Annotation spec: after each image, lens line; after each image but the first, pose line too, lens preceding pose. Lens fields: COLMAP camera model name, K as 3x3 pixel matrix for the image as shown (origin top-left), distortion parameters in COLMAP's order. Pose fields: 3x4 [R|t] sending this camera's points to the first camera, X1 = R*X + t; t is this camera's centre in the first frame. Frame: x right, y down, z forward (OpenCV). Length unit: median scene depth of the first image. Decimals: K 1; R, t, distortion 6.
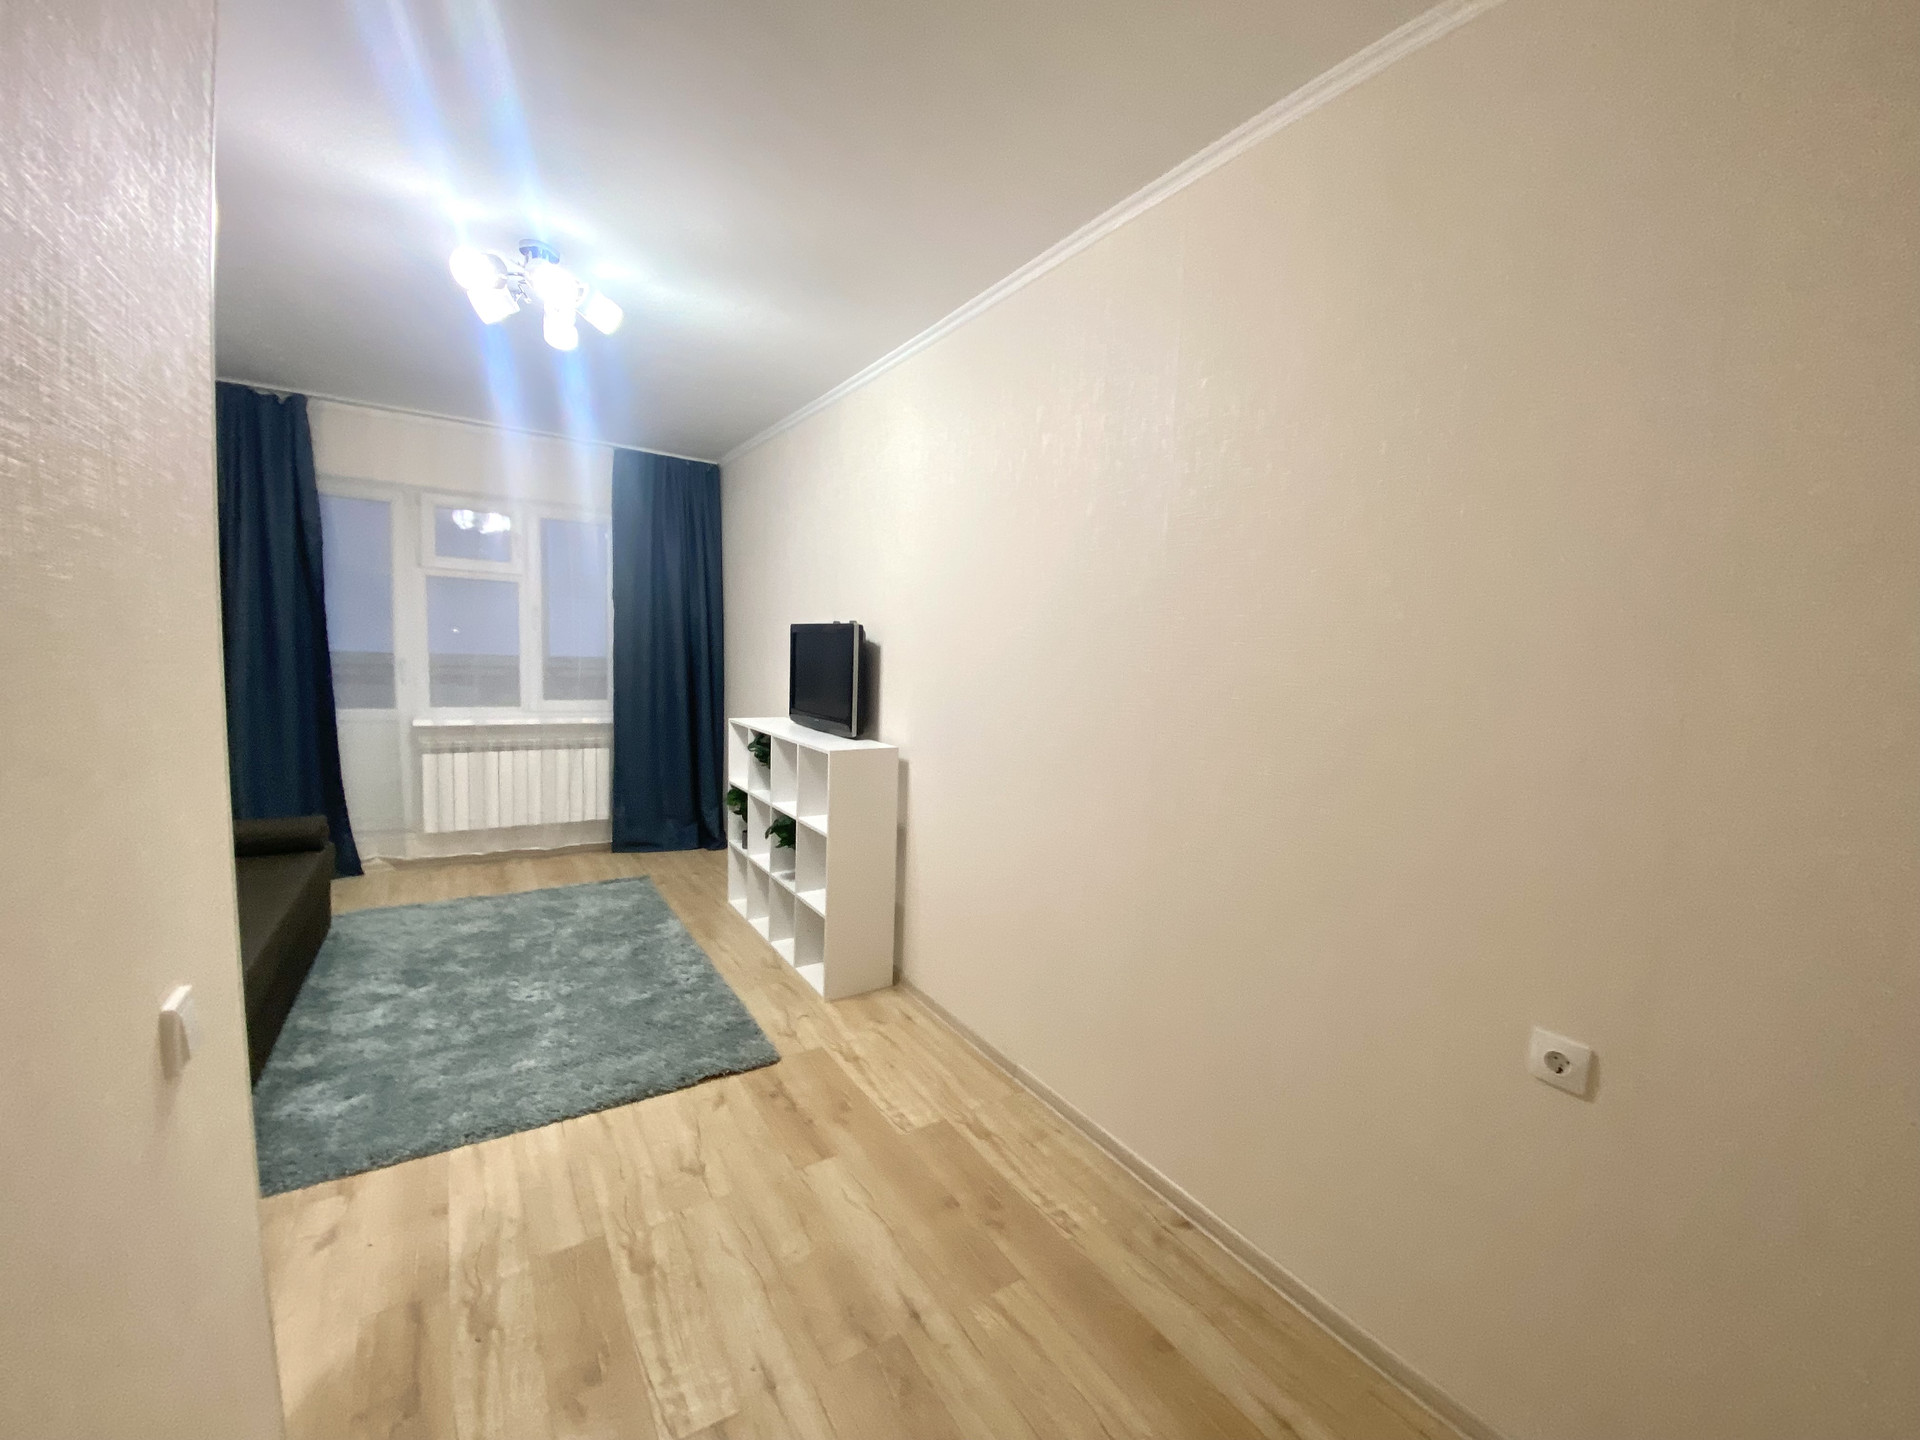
lens RADIAL K [[788.2, 0, 959.0], [0, 788.2, 712.1], [0, 0, 1]] dist [0.035412, -0.027776]
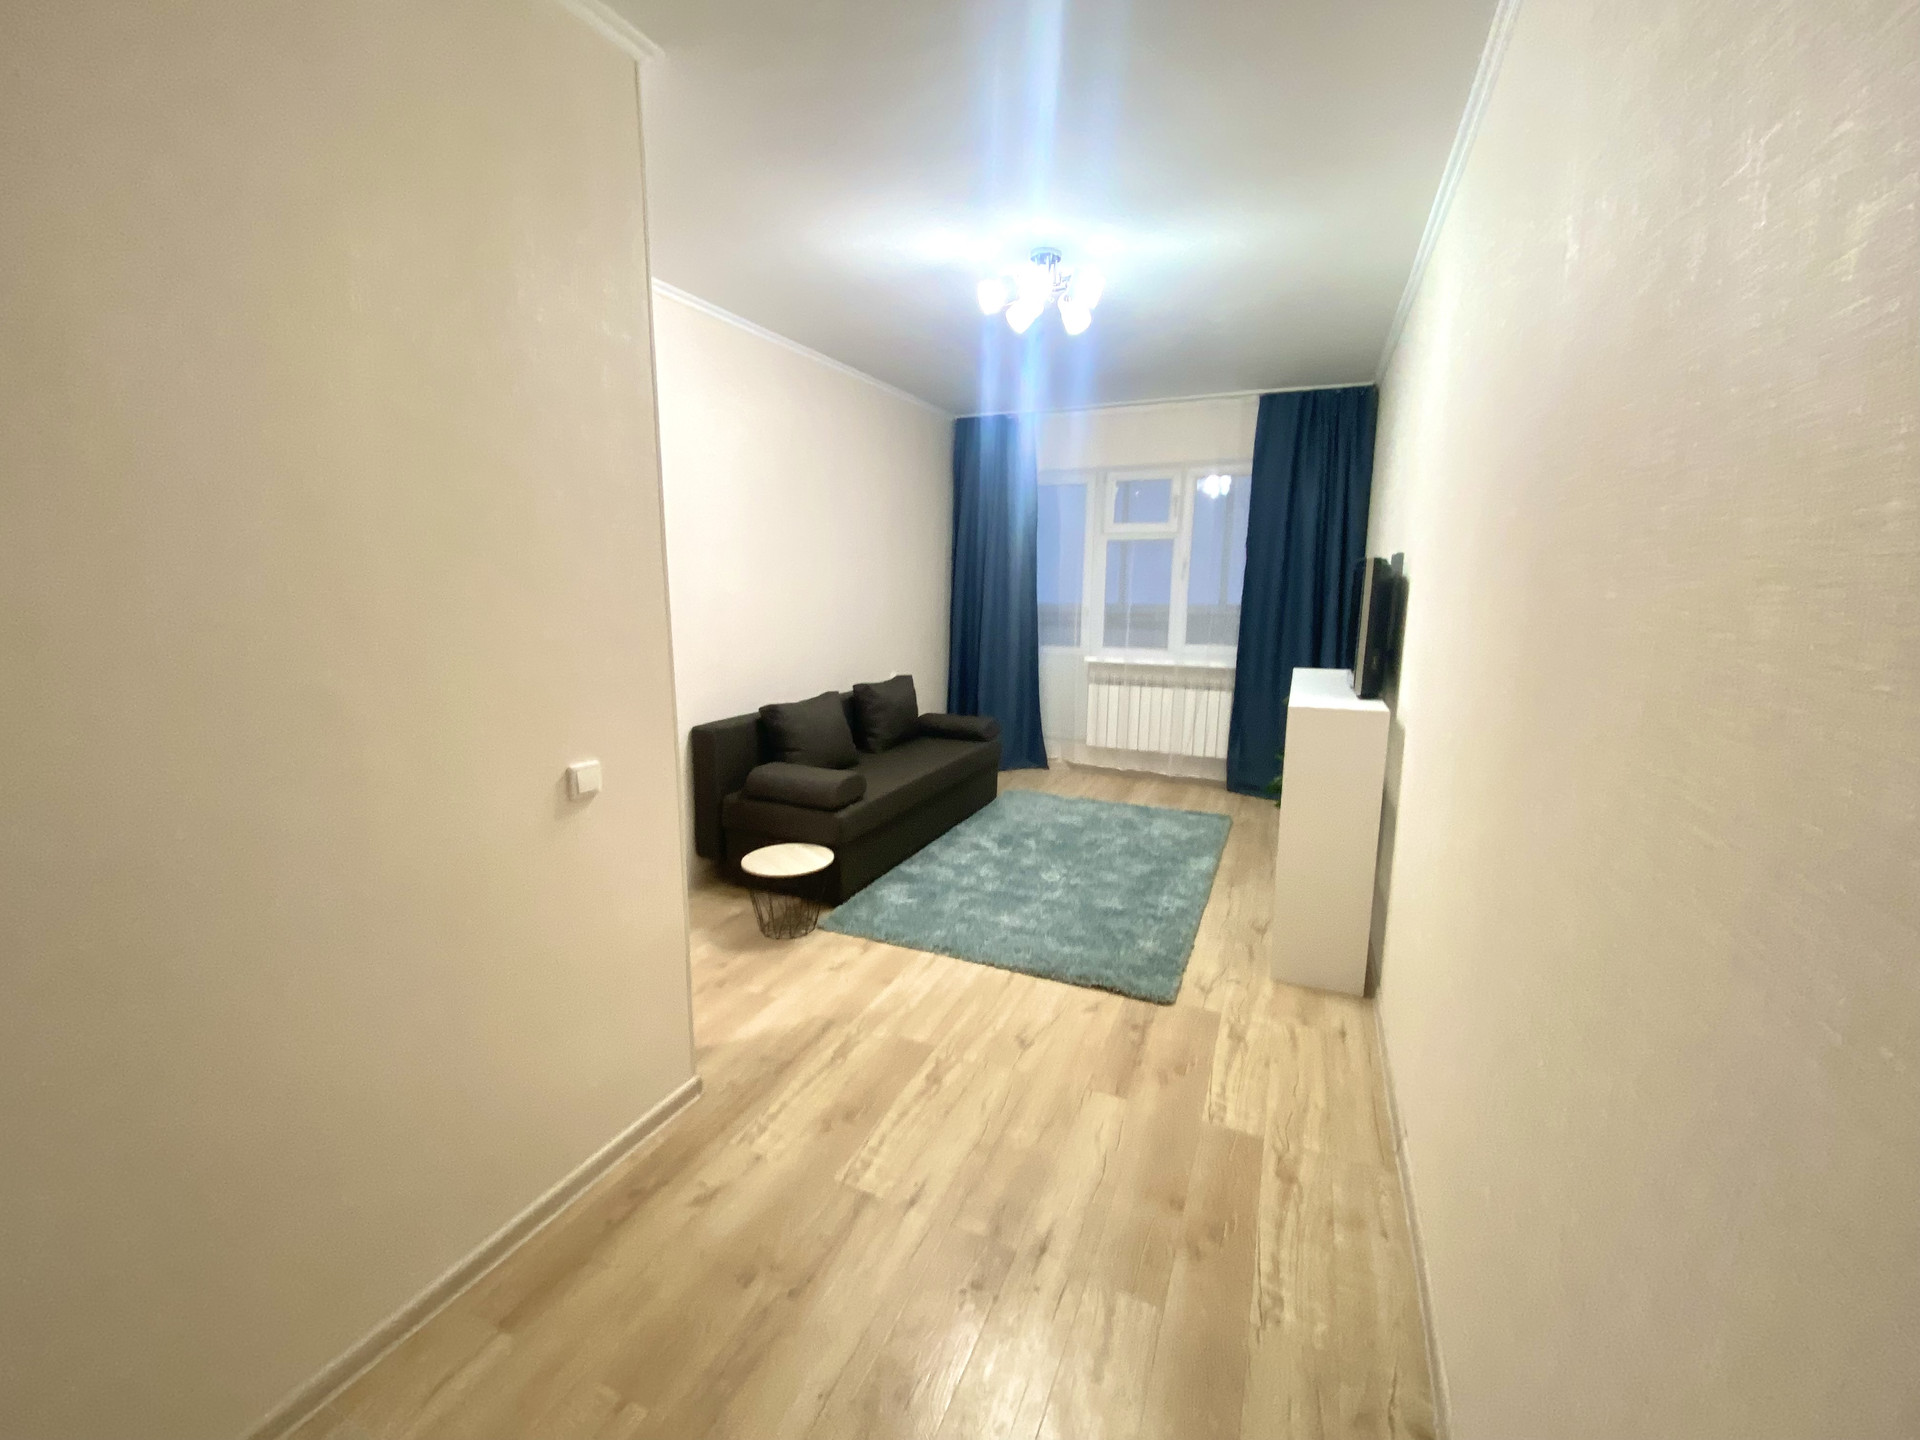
lens RADIAL K [[771.3, 0, 954.5], [0, 771.3, 717.4], [0, 0, 1]] dist [0.034909, -0.026023]
pose [[0.552841, 0.113198, -0.825562, 0.307294], [-0.056280, 0.993540, 0.098542, -0.003106], [0.831384, -0.008015, 0.555640, 0.177719]]
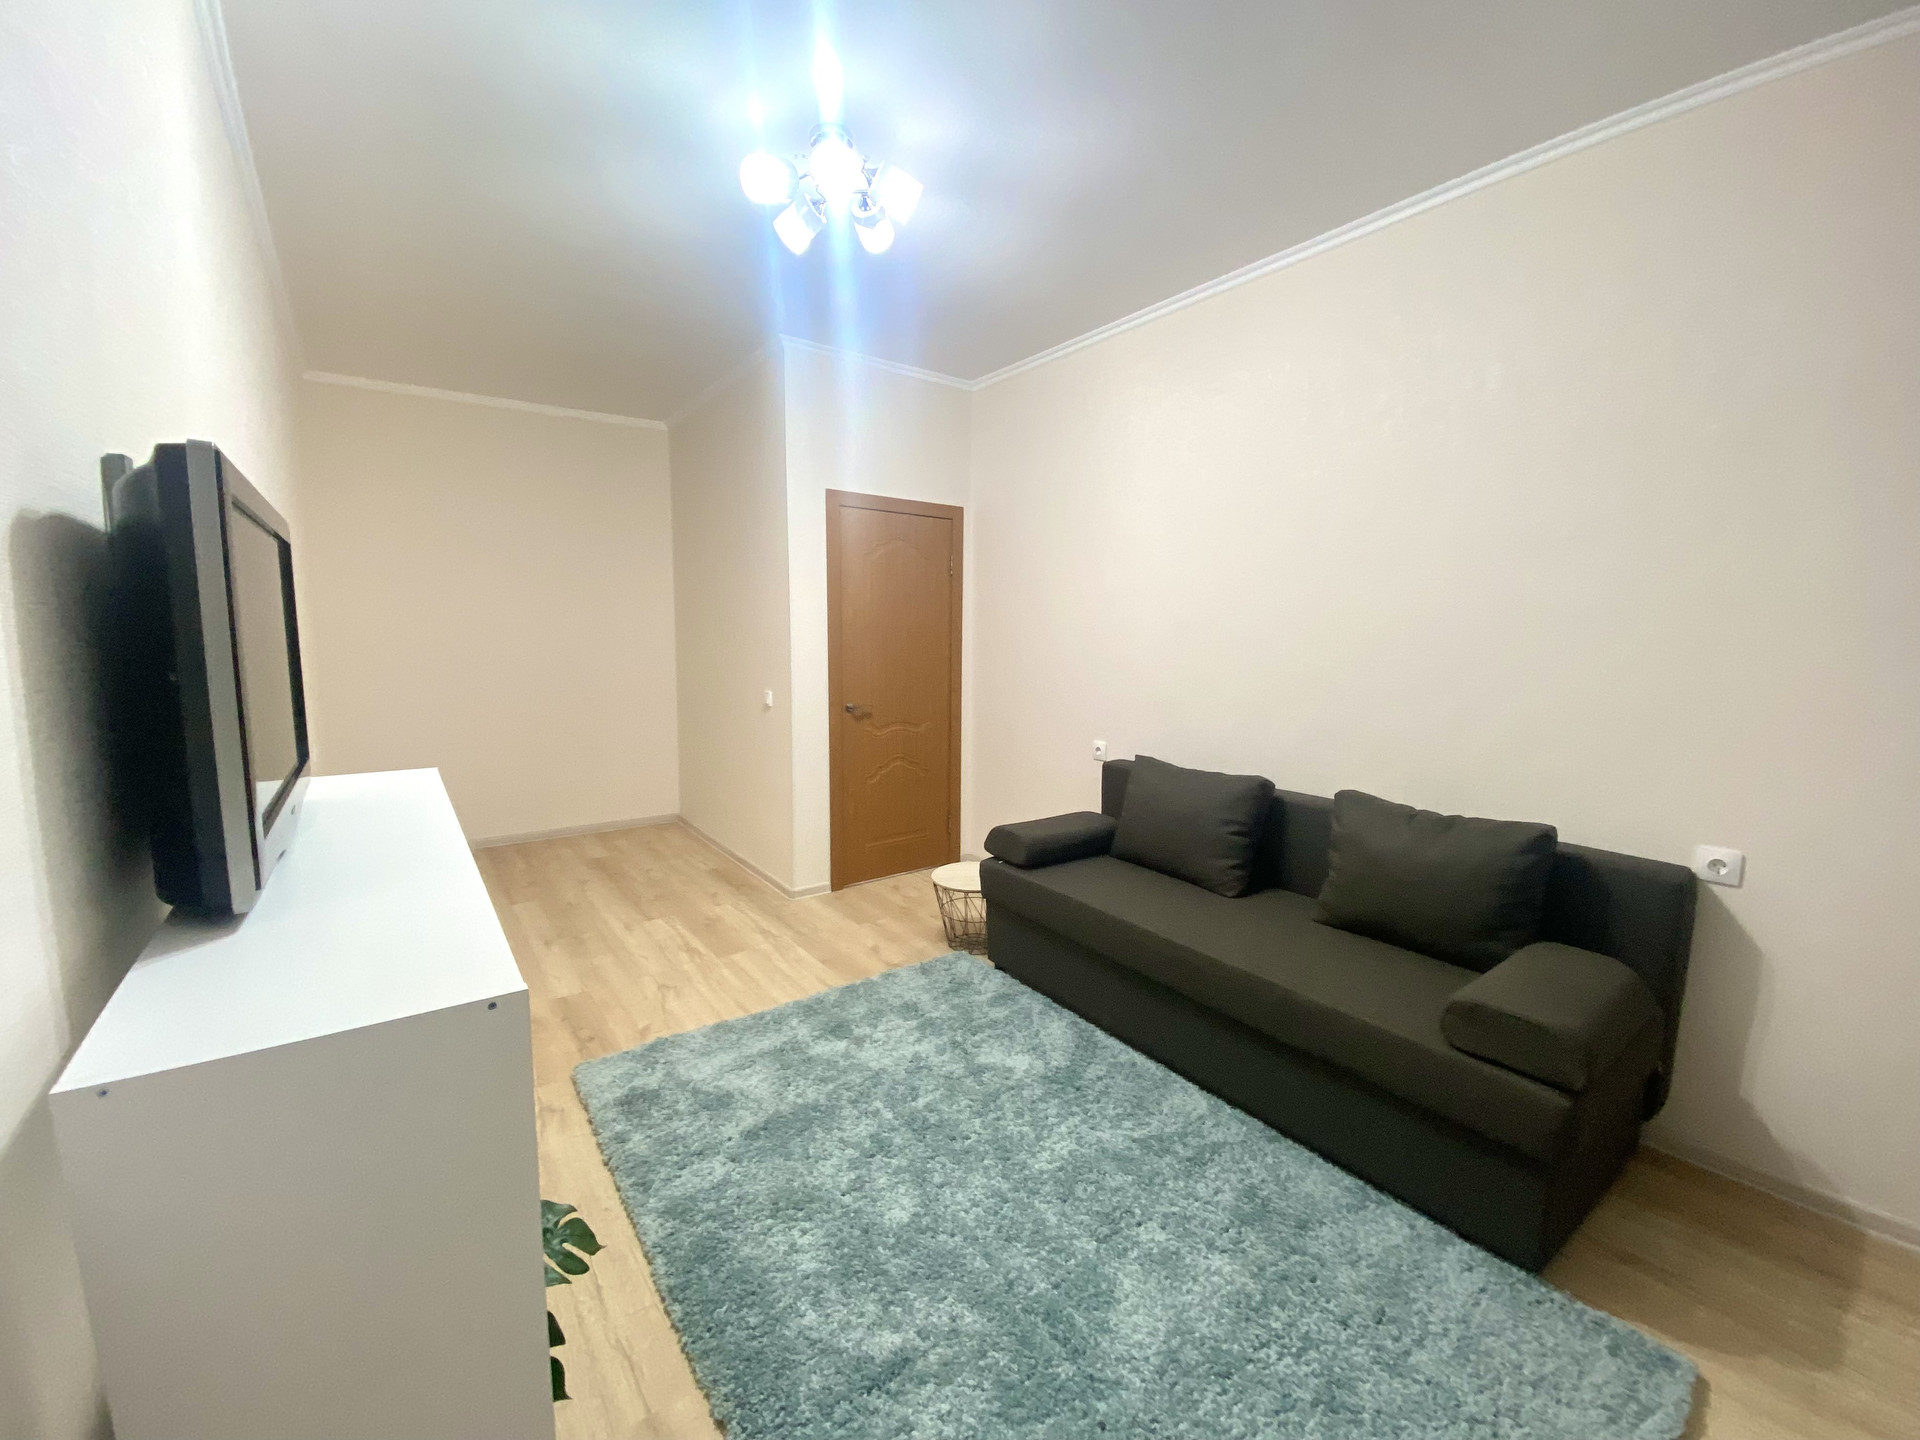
lens RADIAL K [[767.2, 0, 960.3], [0, 767.2, 723.2], [0, 0, 1]] dist [0.029981, -0.025646]
pose [[-0.996648, -0.029045, -0.076482, -0.448294], [-0.043693, 0.979341, 0.197440, -0.097480], [0.069167, 0.200120, -0.977327, 1.391479]]
